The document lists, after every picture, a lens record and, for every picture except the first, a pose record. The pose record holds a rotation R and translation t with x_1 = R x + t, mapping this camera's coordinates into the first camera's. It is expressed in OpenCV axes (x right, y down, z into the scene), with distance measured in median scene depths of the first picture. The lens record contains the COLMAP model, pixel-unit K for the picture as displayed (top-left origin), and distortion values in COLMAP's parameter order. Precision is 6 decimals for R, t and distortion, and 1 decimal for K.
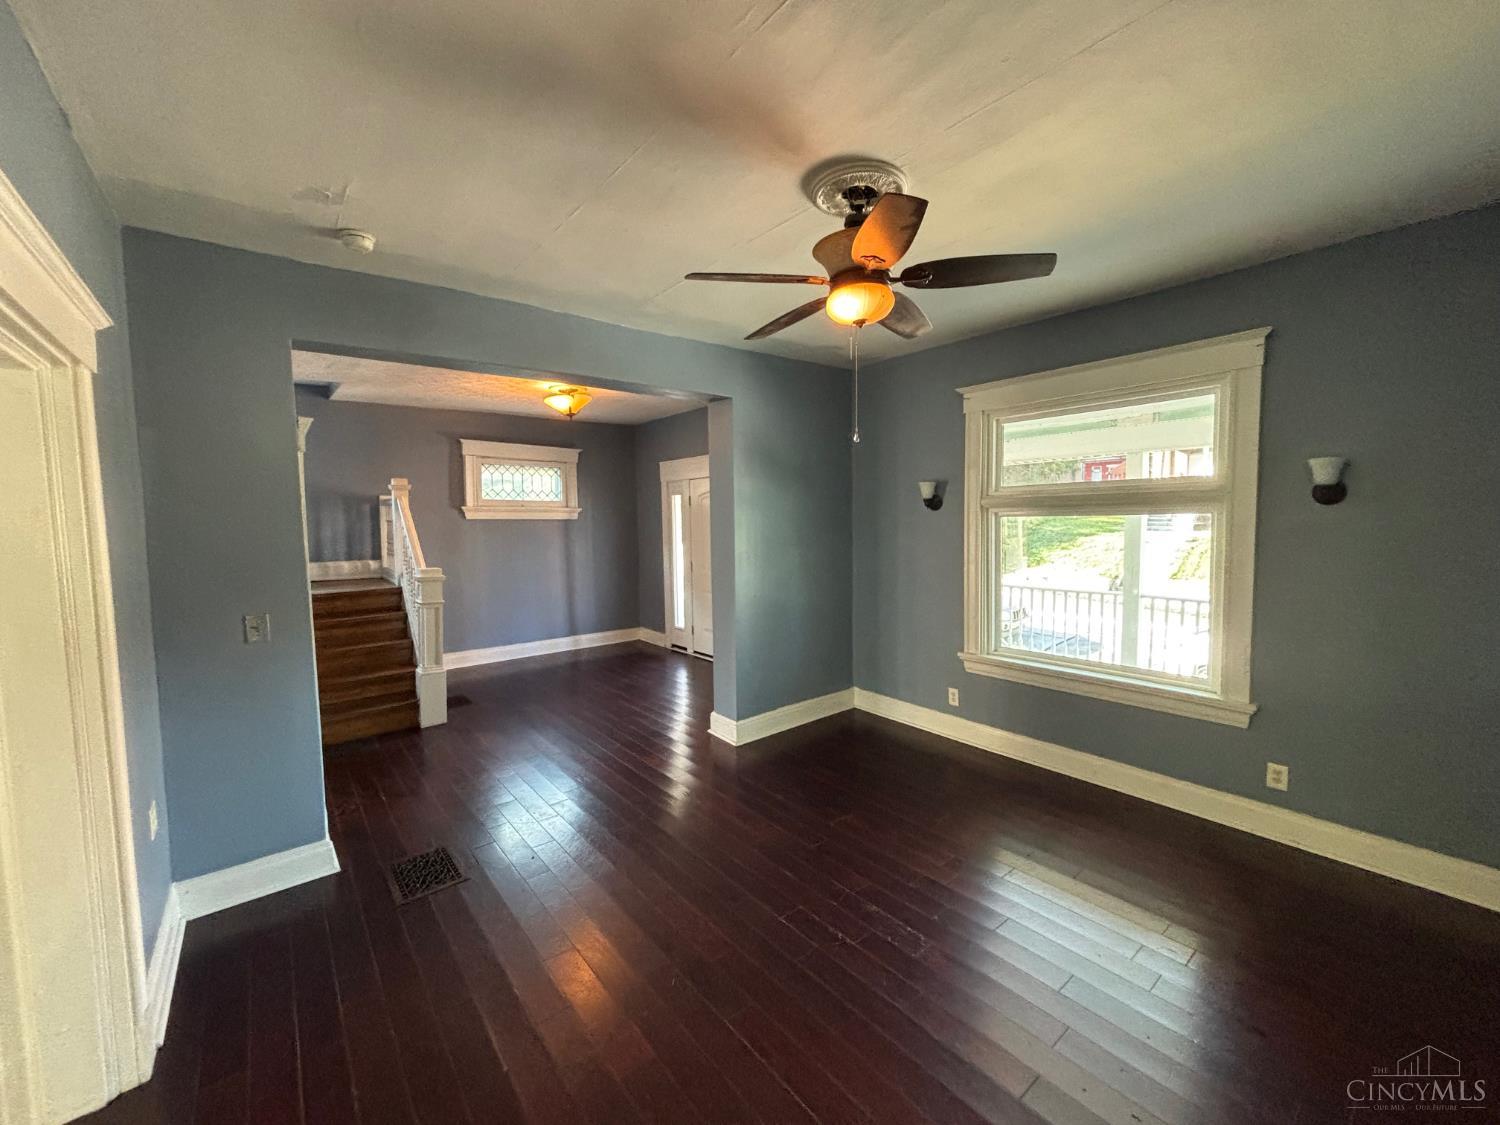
lens RADIAL K [[603.3, 0, 746.0], [0, 603.3, 558.6], [0, 0, 1]] dist [-0.000109, -0.000127]
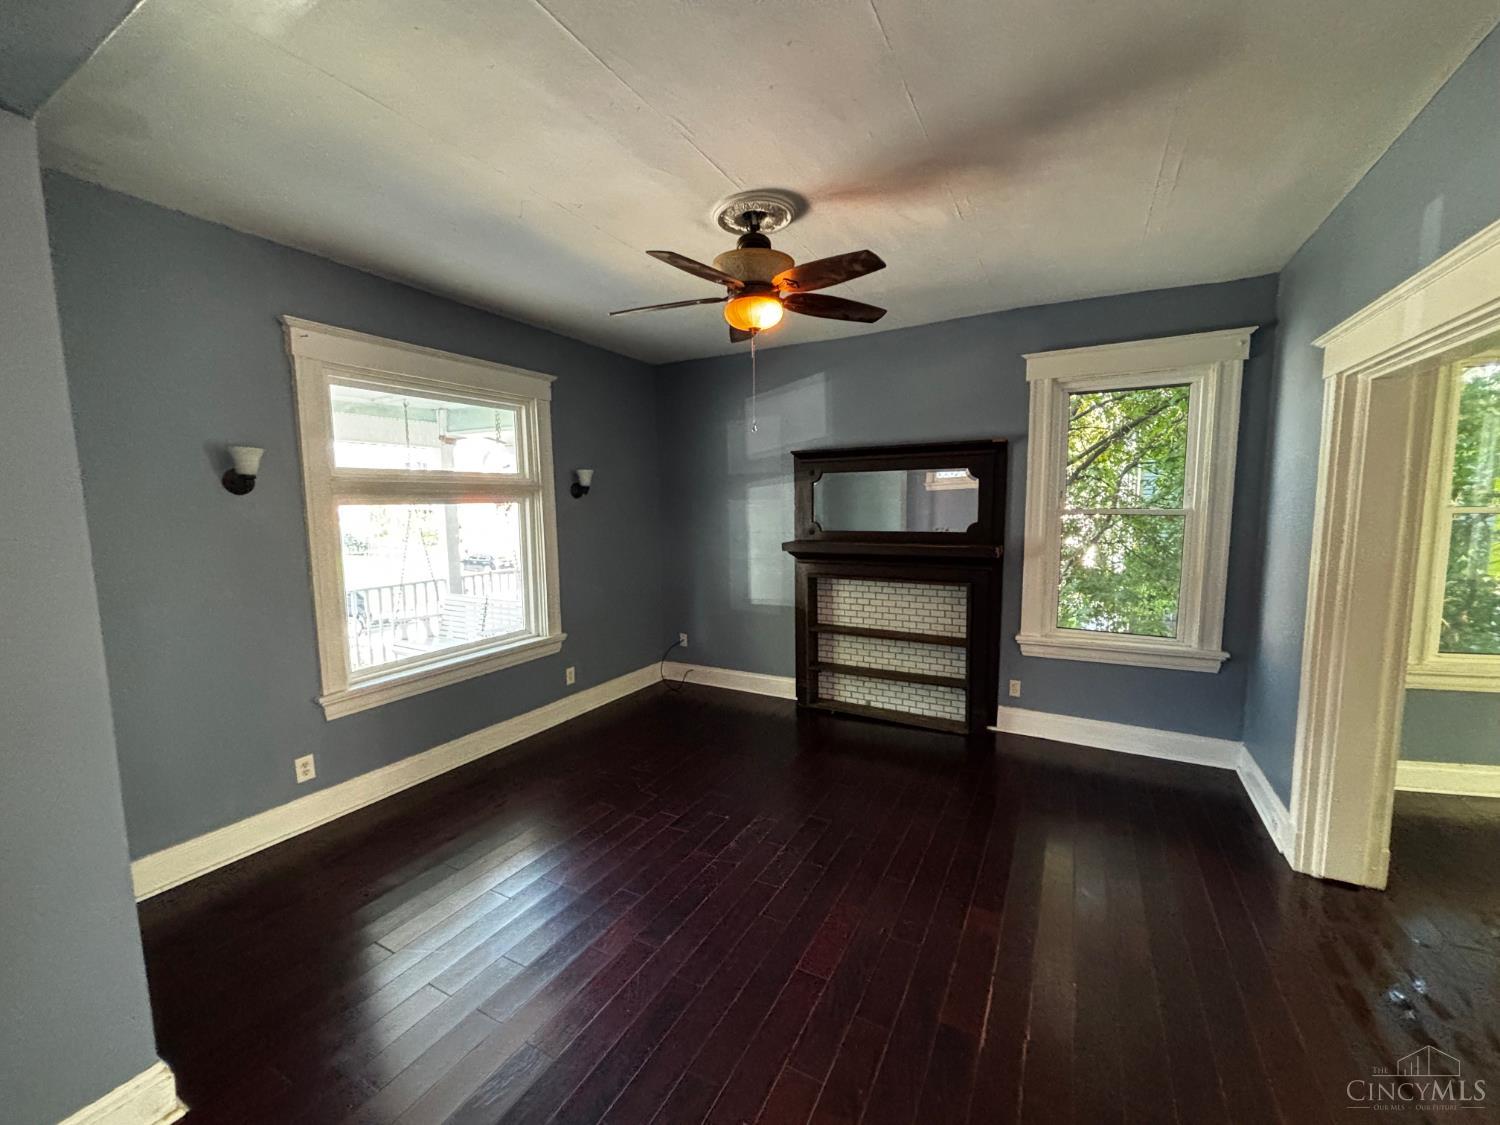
lens RADIAL K [[603.3, 0, 746.0], [0, 603.3, 558.6], [0, 0, 1]] dist [-0.000109, -0.000127]
pose [[-0.373666, -0.071354, 0.924815, -0.534483], [0.076947, 0.991216, 0.107567, -0.050123], [-0.924366, 0.111356, -0.364893, 0.877971]]
